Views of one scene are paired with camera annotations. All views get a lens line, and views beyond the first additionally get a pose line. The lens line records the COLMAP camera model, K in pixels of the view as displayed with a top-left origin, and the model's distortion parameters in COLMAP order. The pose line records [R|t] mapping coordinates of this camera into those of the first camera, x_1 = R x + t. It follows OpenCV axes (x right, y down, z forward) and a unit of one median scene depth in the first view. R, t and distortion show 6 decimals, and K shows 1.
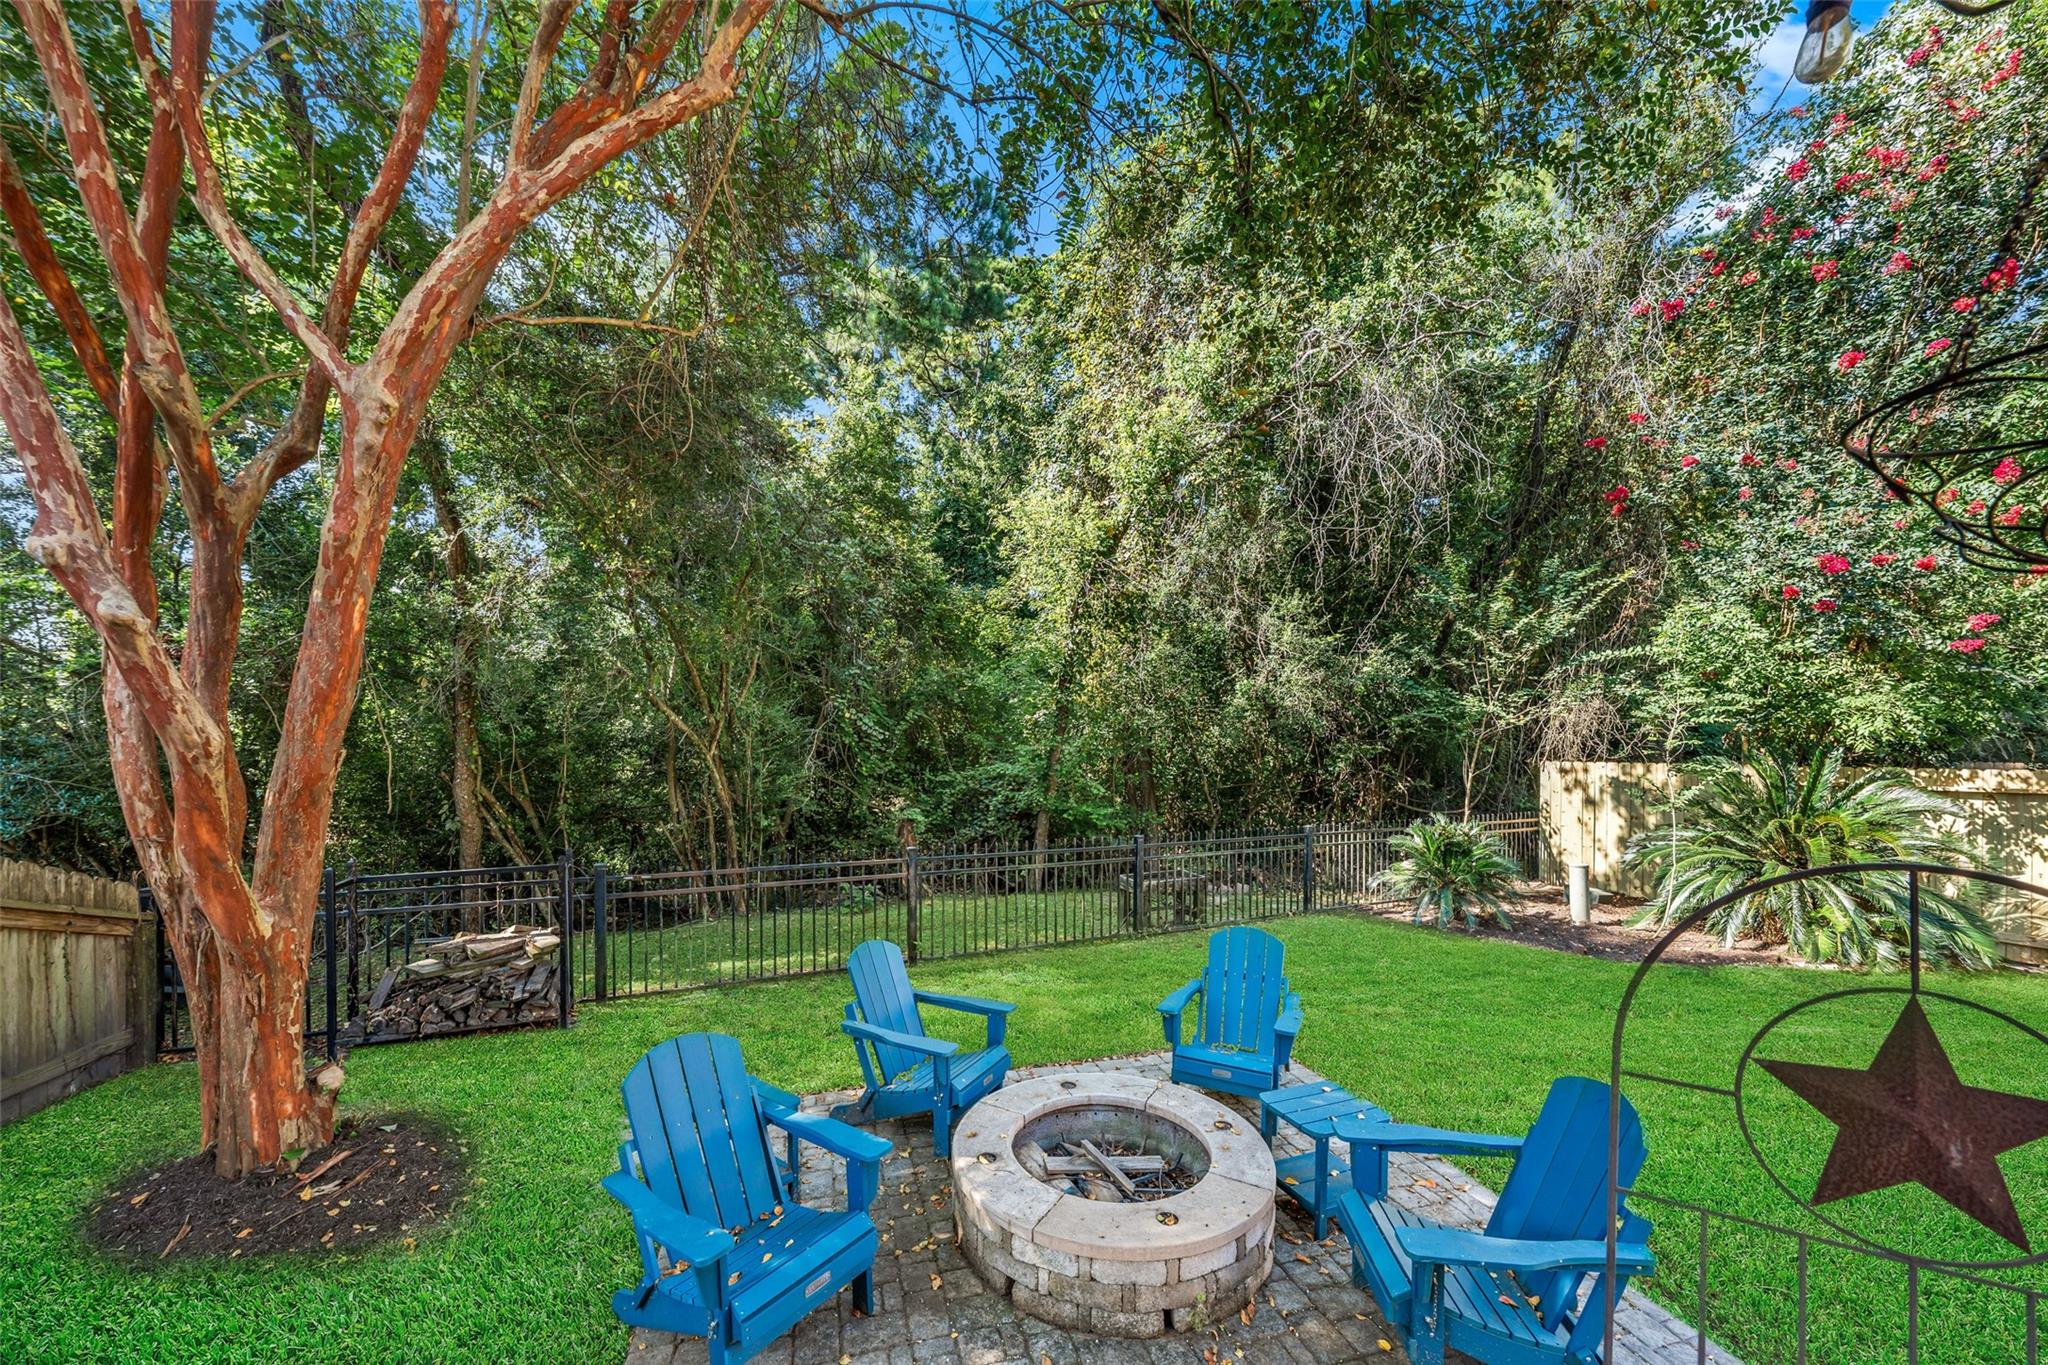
lens RADIAL K [[698.8, 0, 1031.1], [0, 698.8, 692.1], [0, 0, 1]] dist [-0.002326, -0.000163]
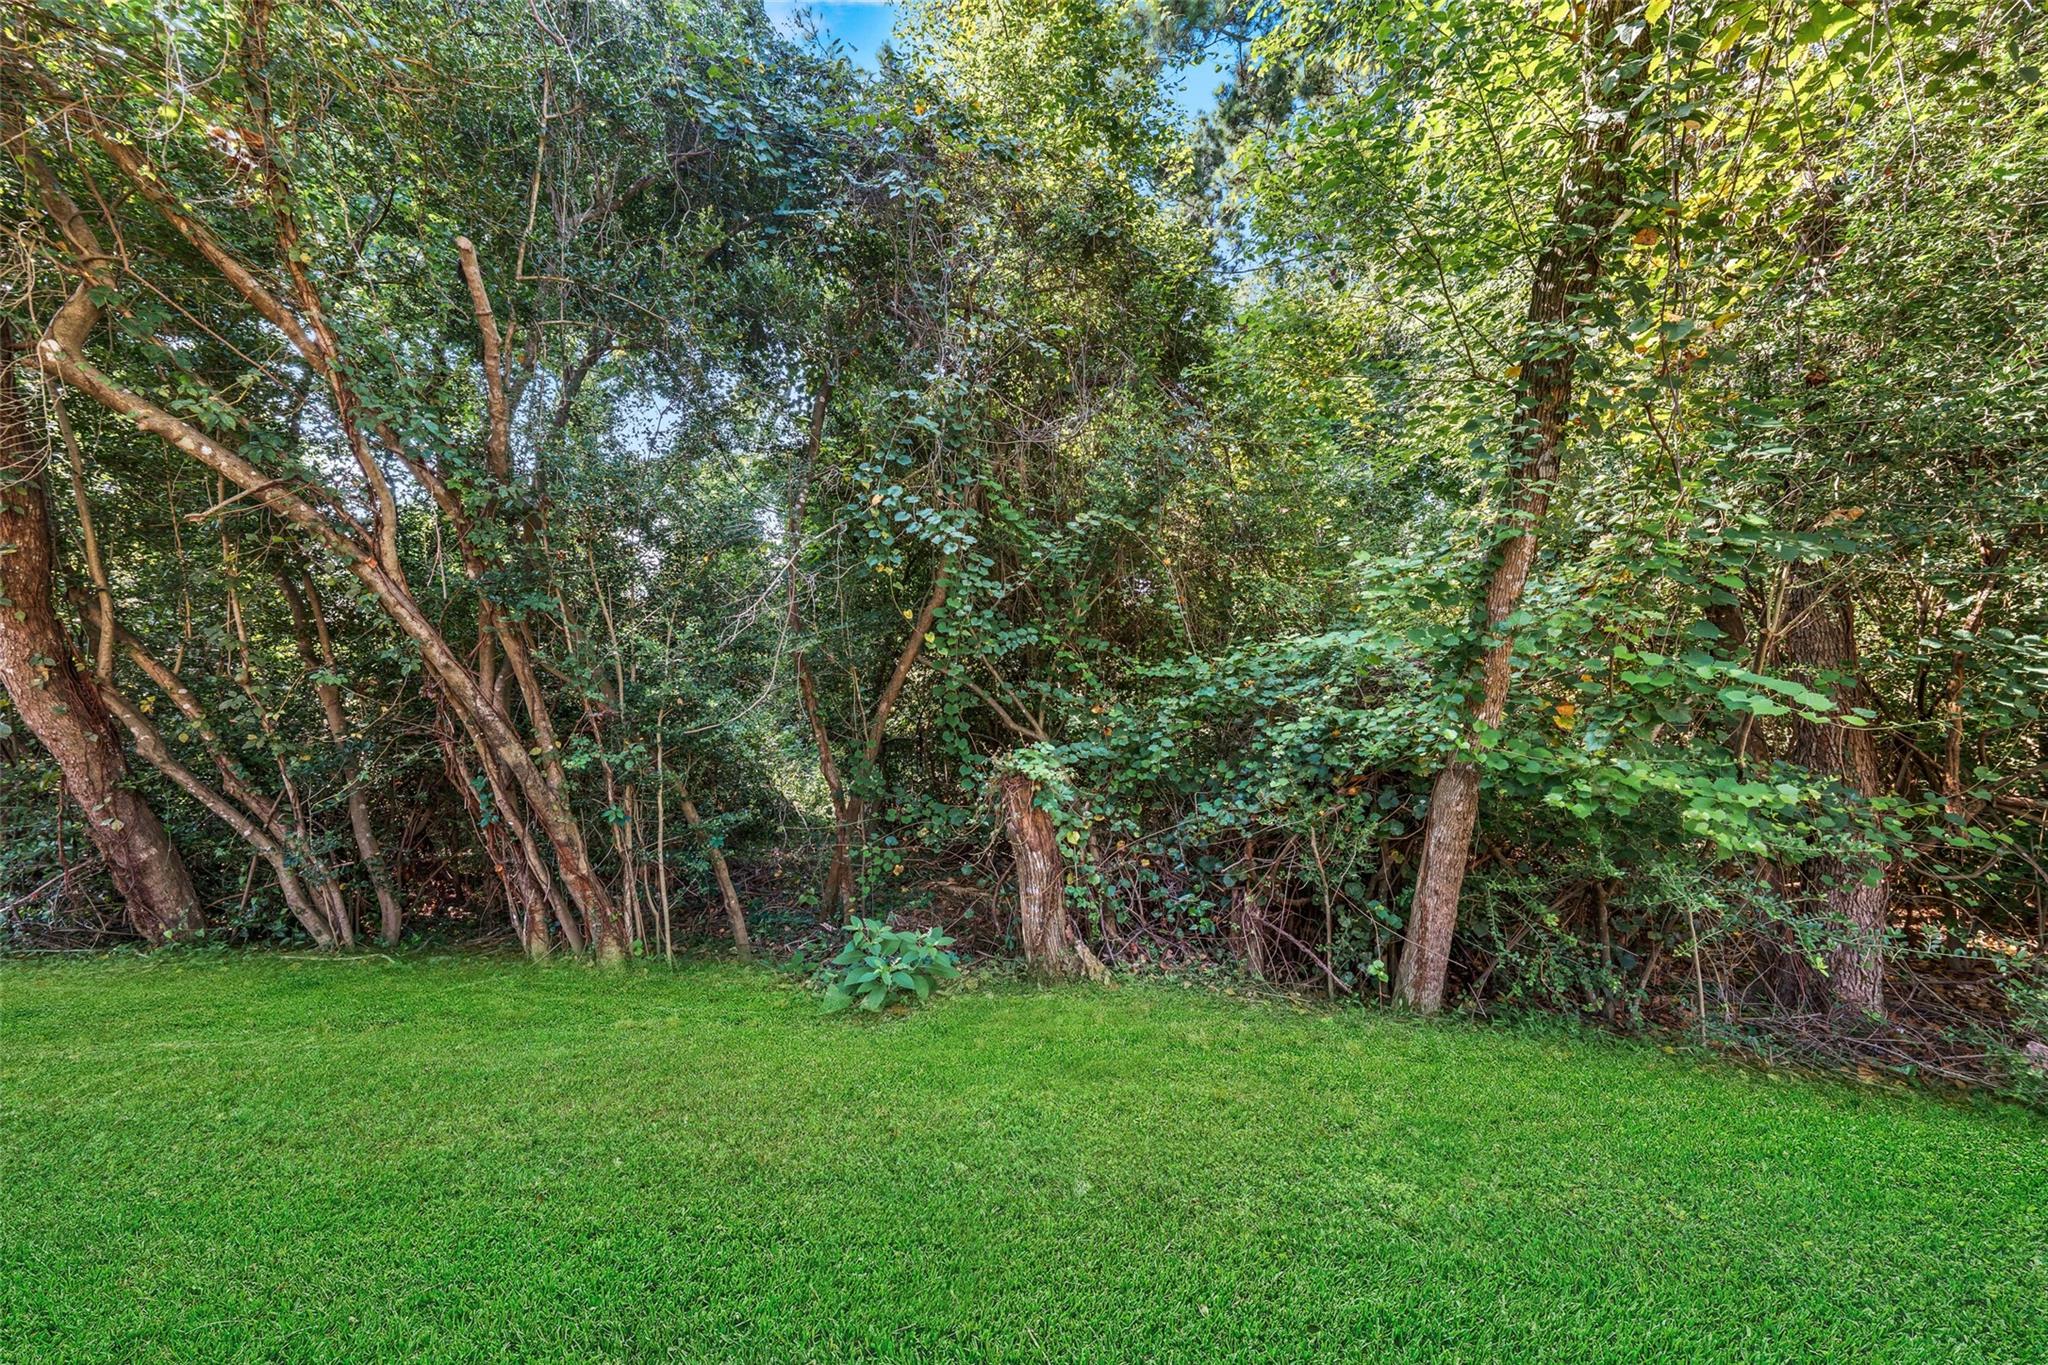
lens RADIAL K [[698.8, 0, 1031.1], [0, 698.8, 692.1], [0, 0, 1]] dist [-0.002326, -0.000163]
pose [[0.859442, 0.013614, -0.511052, 0.014363], [0.037951, 0.995188, 0.090335, 0.105804], [0.509823, -0.097032, 0.854790, 0.680341]]
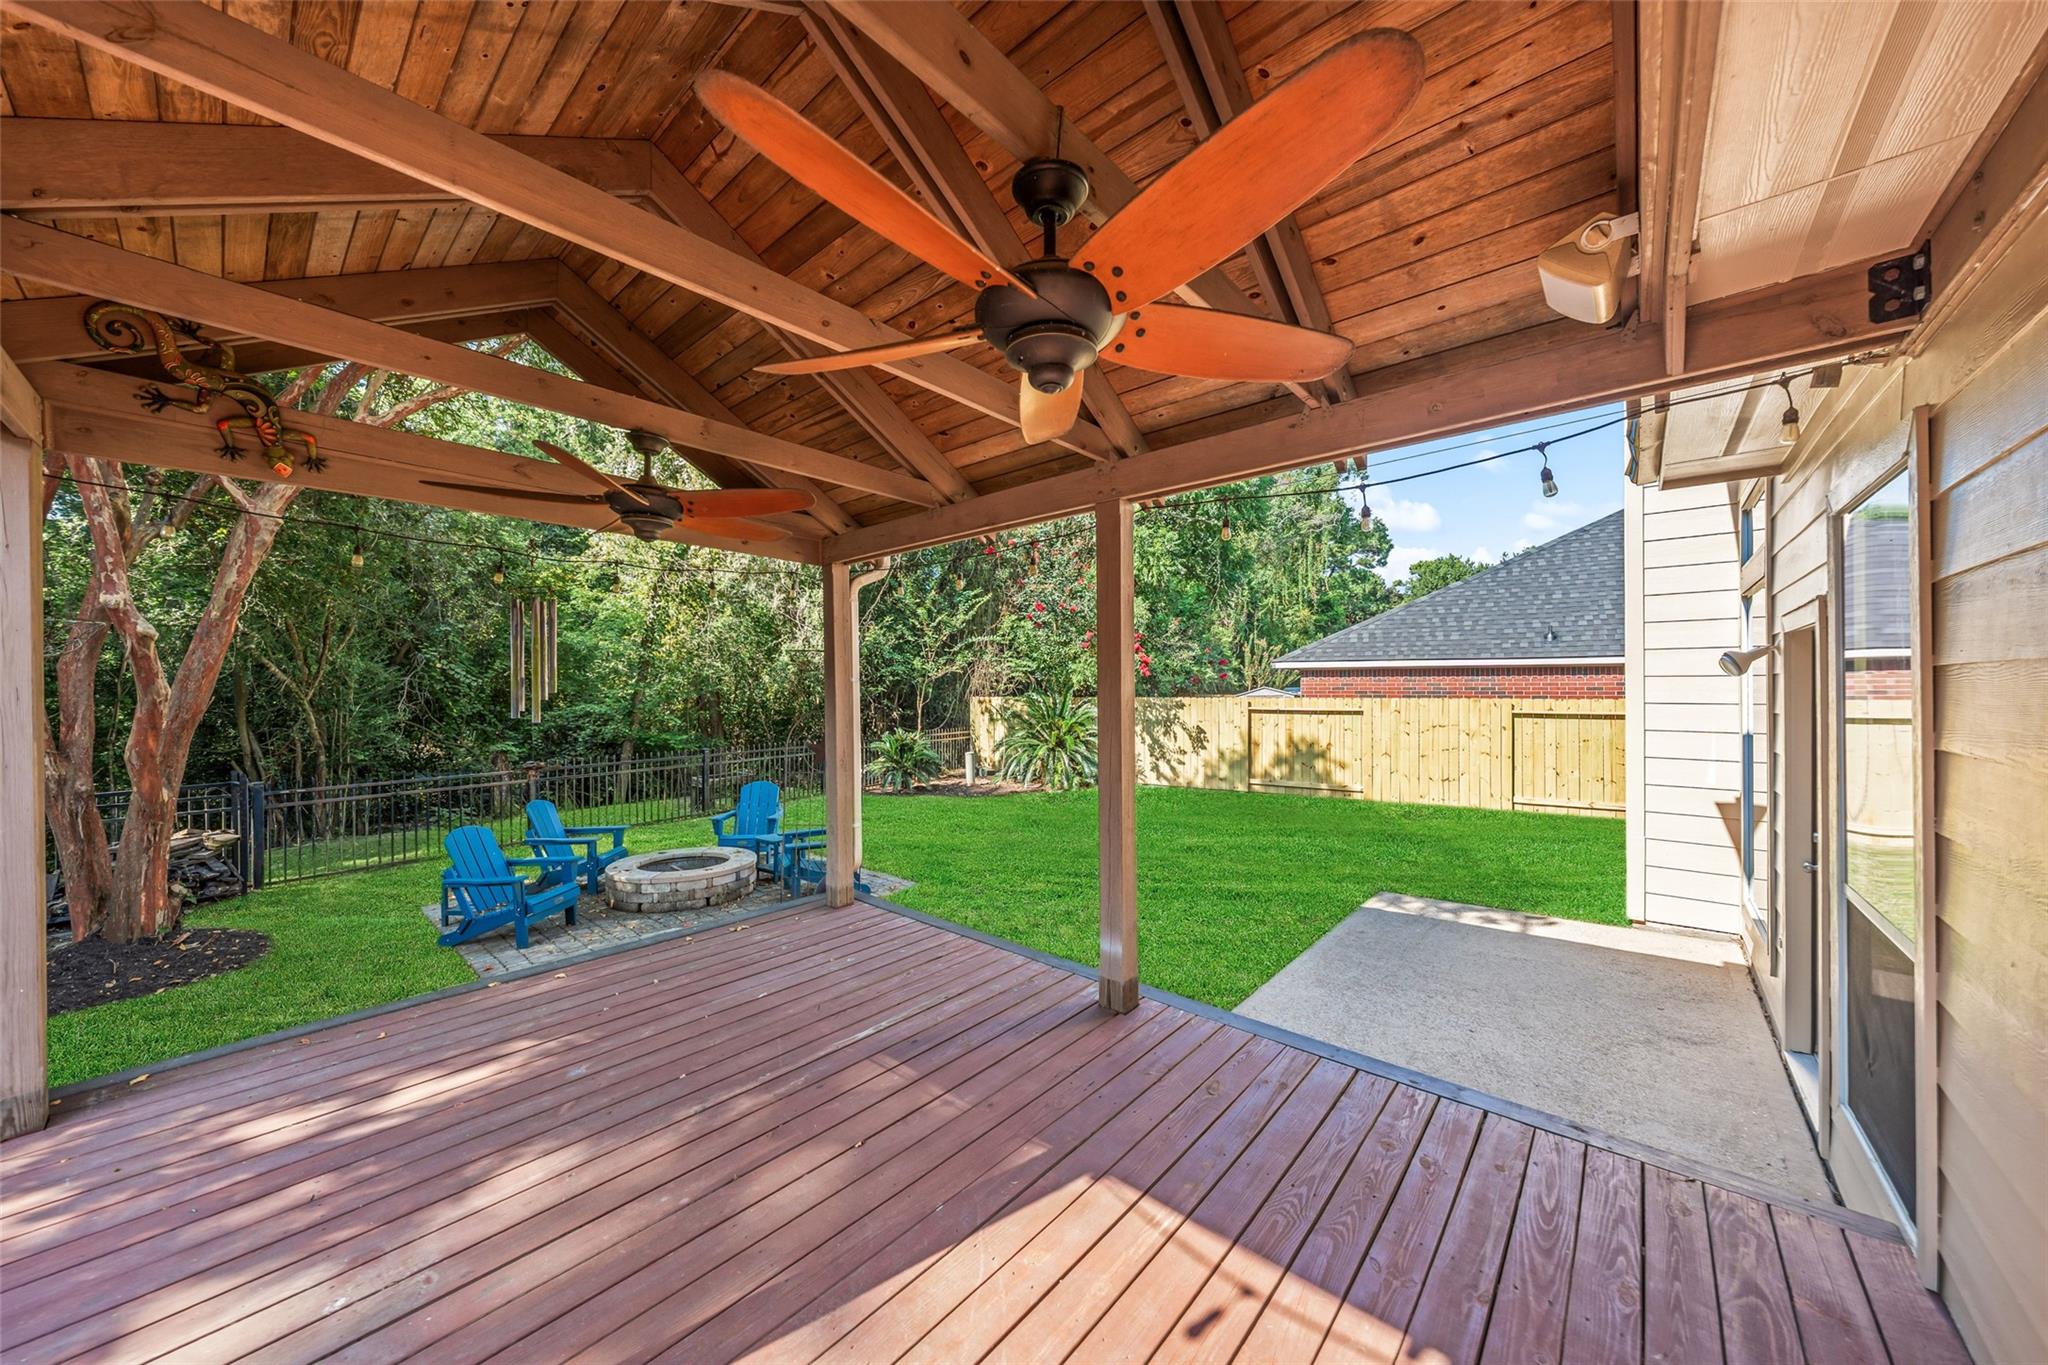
lens RADIAL K [[698.8, 0, 1031.1], [0, 698.8, 692.1], [0, 0, 1]] dist [-0.002326, -0.000163]
pose [[0.840822, -0.010480, 0.541211, -0.056343], [-0.034701, 0.996713, 0.073210, -0.041915], [-0.540199, -0.080337, 0.837694, -0.512444]]
